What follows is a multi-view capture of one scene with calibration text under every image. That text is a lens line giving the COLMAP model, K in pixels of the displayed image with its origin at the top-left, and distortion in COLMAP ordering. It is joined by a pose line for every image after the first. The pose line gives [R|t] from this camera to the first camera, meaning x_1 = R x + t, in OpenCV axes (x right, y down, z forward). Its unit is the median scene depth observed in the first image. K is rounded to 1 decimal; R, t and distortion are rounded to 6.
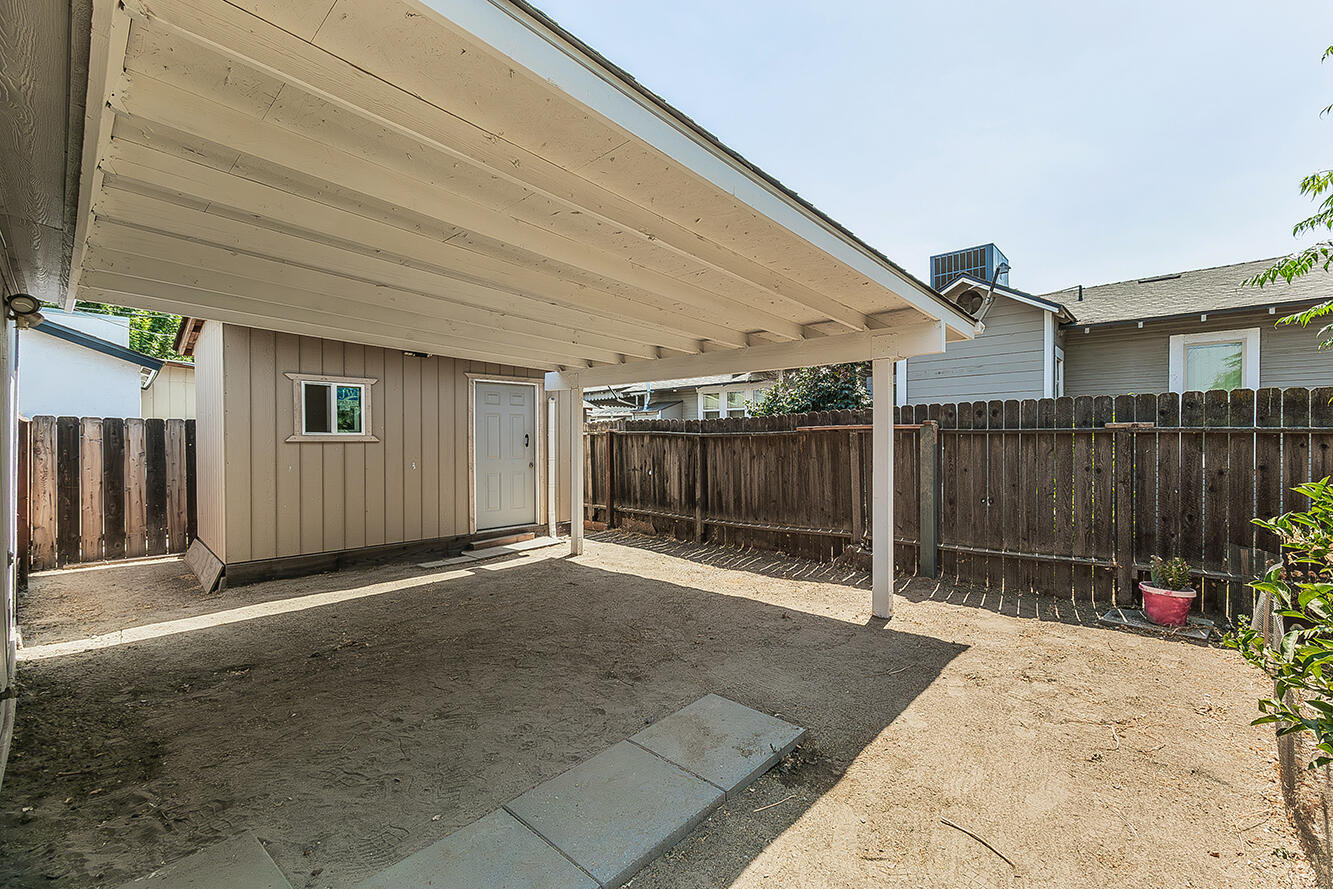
lens RADIAL K [[557.1, 0, 717.2], [0, 557.1, 446.8], [0, 0, 1]] dist [0.005984, -0.000423]
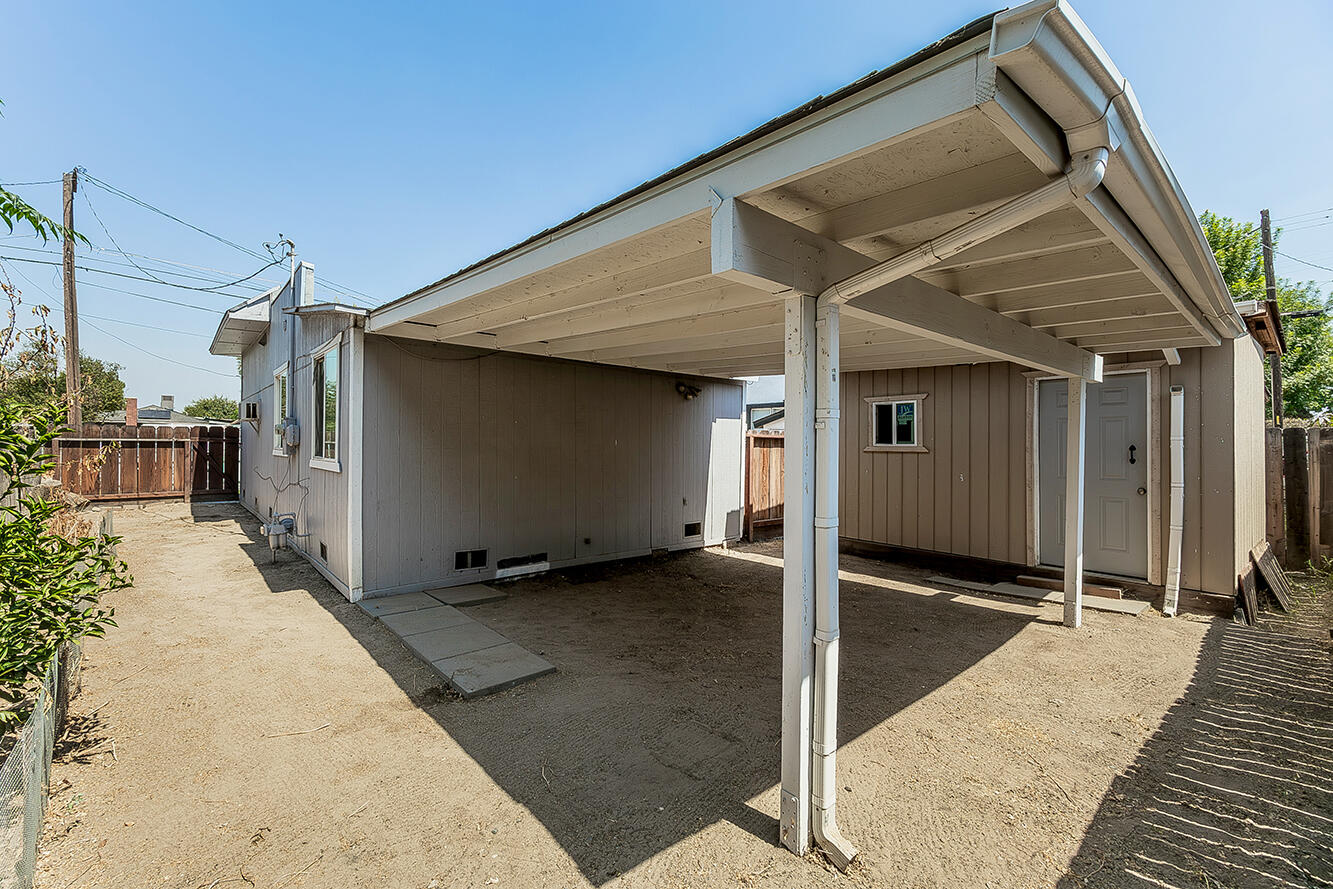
lens RADIAL K [[557.1, 0, 641.0], [0, 557.1, 437.4], [0, 0, 1]] dist [0.005984, -0.000423]
pose [[-0.159284, -0.008507, -0.987196, 0.562602], [-0.018201, 0.999818, -0.005679, -0.023120], [0.987065, 0.017063, -0.159409, 0.668573]]
